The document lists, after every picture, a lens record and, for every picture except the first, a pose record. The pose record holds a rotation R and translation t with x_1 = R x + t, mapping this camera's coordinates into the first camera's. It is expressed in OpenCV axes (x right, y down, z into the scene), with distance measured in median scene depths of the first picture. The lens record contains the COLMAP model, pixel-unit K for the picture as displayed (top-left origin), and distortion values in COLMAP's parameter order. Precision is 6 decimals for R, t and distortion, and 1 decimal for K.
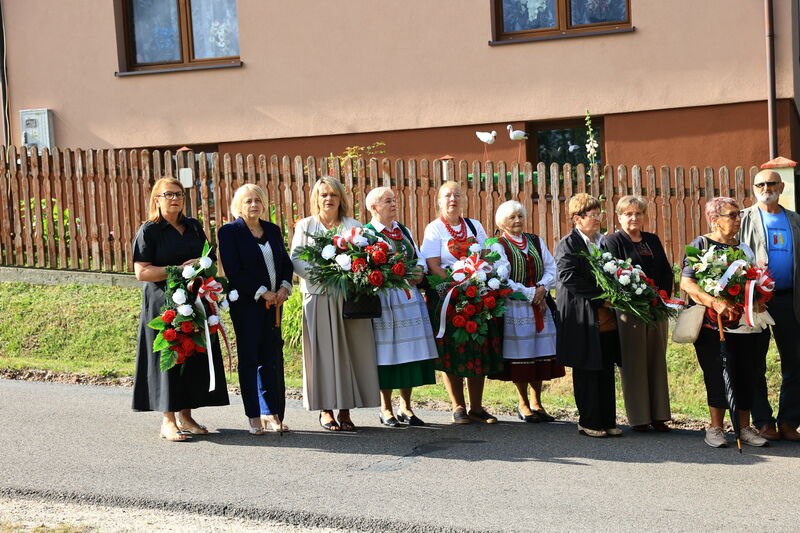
lens RADIAL K [[1500.6, 0, 402.3], [0, 1500.6, 271.3], [0, 0, 1]] dist [0.230693, 0.000000]
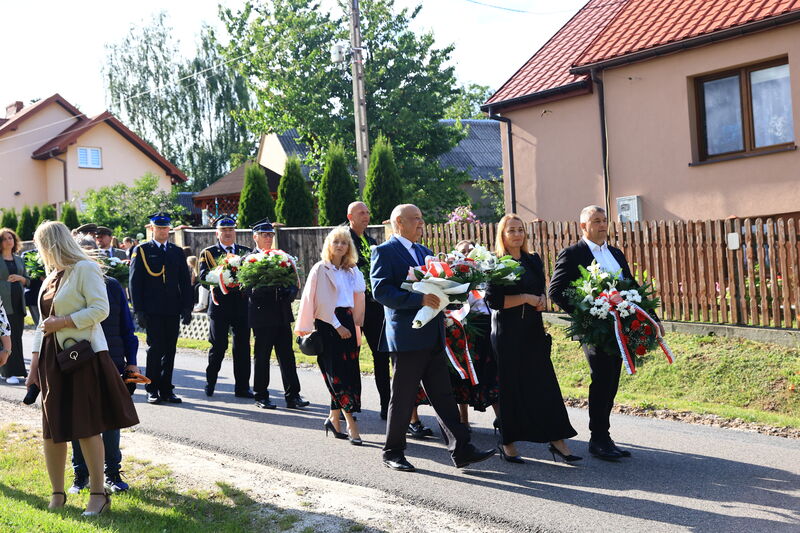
lens RADIAL K [[1044.6, 0, 400.7], [0, 1044.6, 262.0], [0, 0, 1]] dist [0.094848, 0.000000]
pose [[0.877737, -0.019723, -0.478737, 0.019837], [-0.008962, 0.998302, -0.057558, 0.003683], [0.479060, 0.054811, 0.876069, 0.136647]]
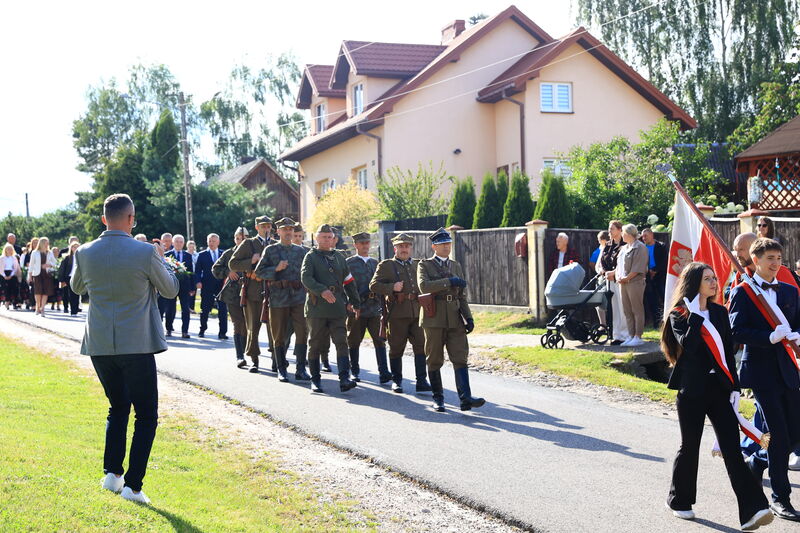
lens RADIAL K [[1500.6, 0, 399.6], [0, 1500.6, 264.6], [0, 0, 1]] dist [0.230693, 0.000000]
pose [[0.648559, 0.001563, -0.761162, -0.136063], [-0.039248, 0.998736, -0.031391, -0.025716], [0.760152, 0.050233, 0.647801, 0.198432]]
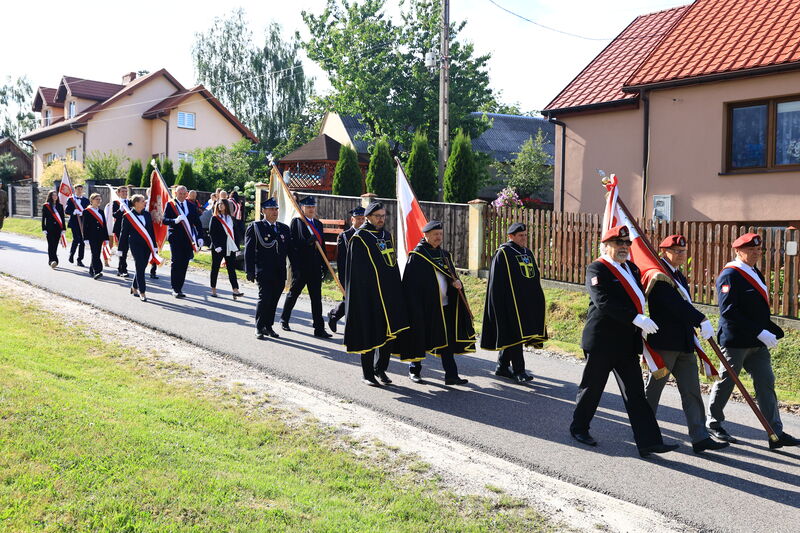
lens RADIAL K [[775.1, 0, 402.6], [0, 775.1, 265.1], [0, 0, 1]] dist [0.005888, 0.000000]
pose [[0.884923, 0.075721, -0.459540, -0.114208], [-0.078141, 0.996847, 0.013783, -0.024033], [0.459135, 0.023712, 0.888050, 0.156661]]
